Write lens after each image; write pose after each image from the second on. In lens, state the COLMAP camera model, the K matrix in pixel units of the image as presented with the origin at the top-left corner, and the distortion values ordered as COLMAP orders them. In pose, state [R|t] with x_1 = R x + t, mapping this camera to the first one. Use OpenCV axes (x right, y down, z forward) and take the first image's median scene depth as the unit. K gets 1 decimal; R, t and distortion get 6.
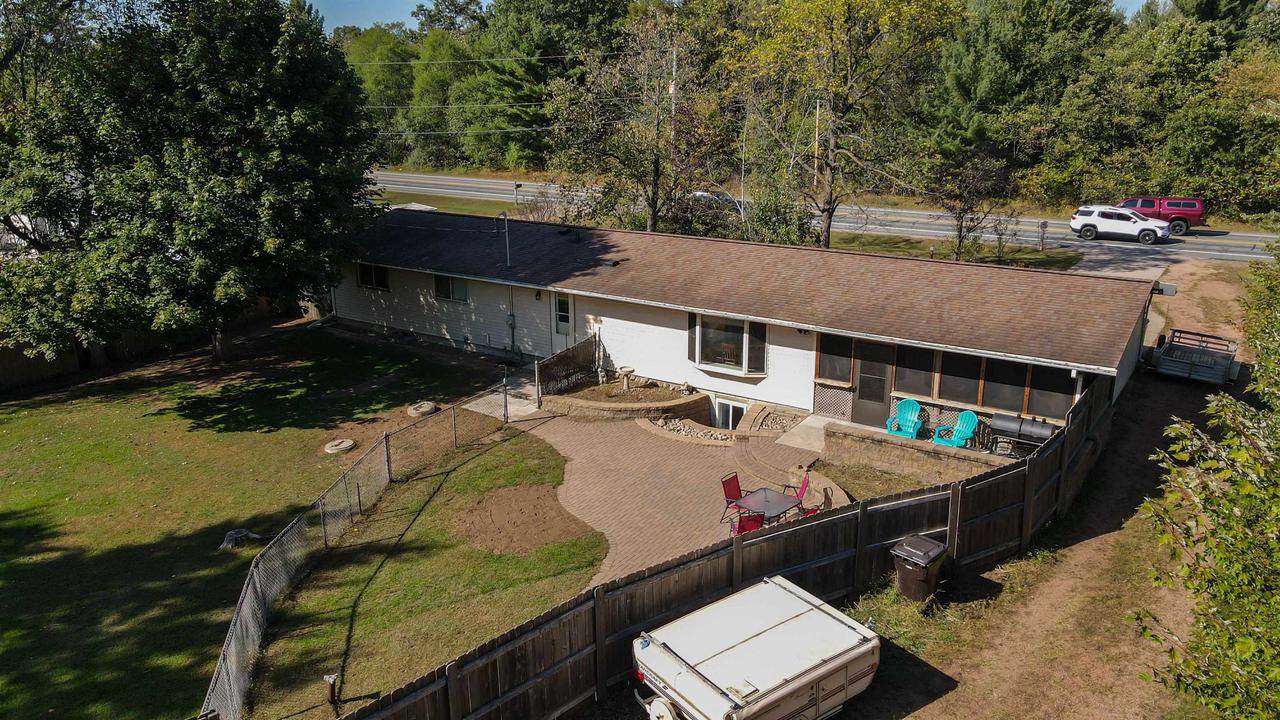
lens RADIAL K [[946.9, 0, 640.0], [0, 946.9, 360.0], [0, 0, 1]] dist [-0.004977, 0.069269]
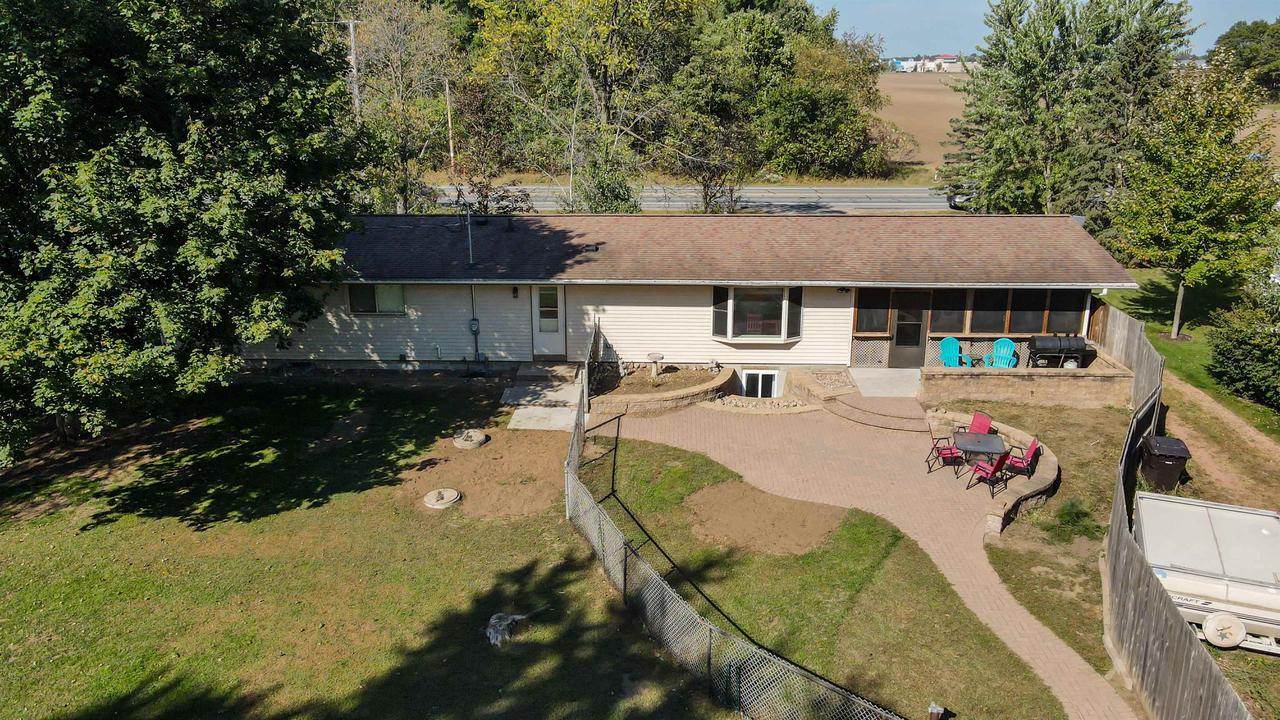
lens RADIAL K [[946.9, 0, 640.0], [0, 946.9, 360.0], [0, 0, 1]] dist [-0.004977, 0.069269]
pose [[0.848321, -0.155255, 0.506208, -0.527465], [0.148292, 0.987450, 0.054340, -0.041364], [-0.508292, 0.028969, 0.860698, 0.204672]]
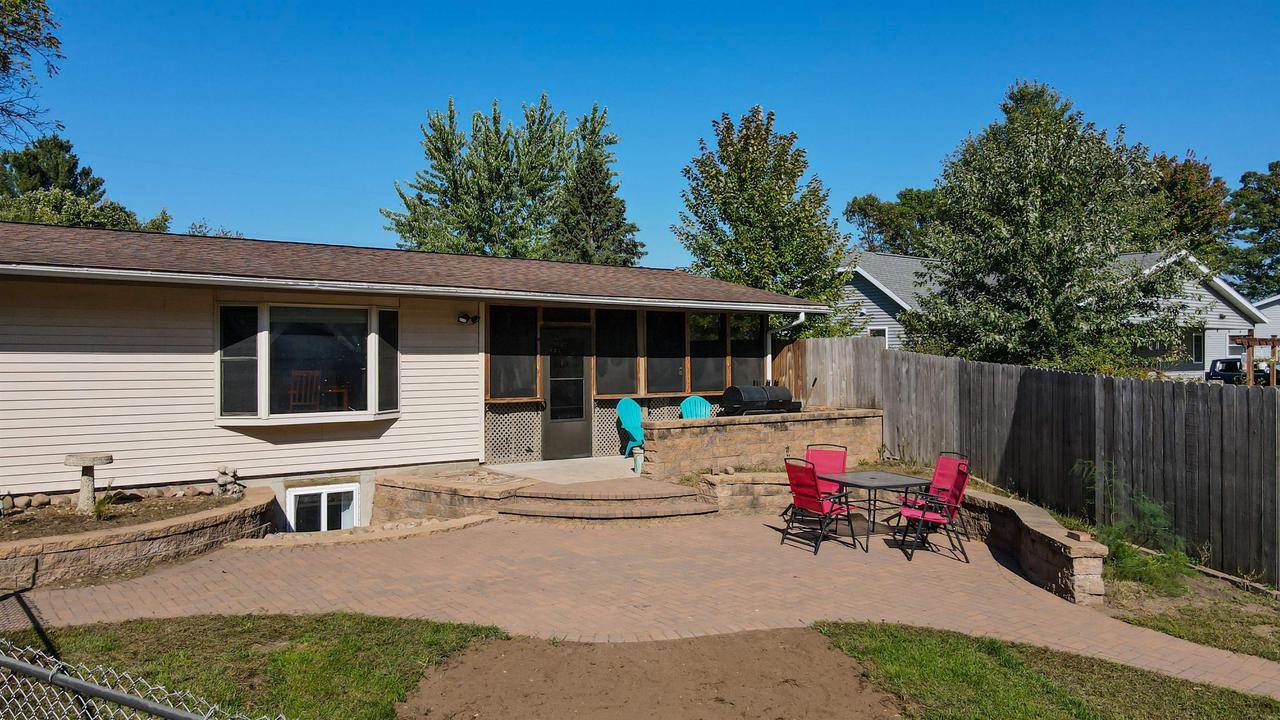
lens RADIAL K [[946.9, 0, 640.0], [0, 946.9, 360.0], [0, 0, 1]] dist [-0.004977, 0.069269]
pose [[0.302439, 0.001050, 0.953168, -0.331647], [0.266619, 0.959988, -0.085656, 0.068194], [-0.915120, 0.280039, 0.290058, 0.699007]]
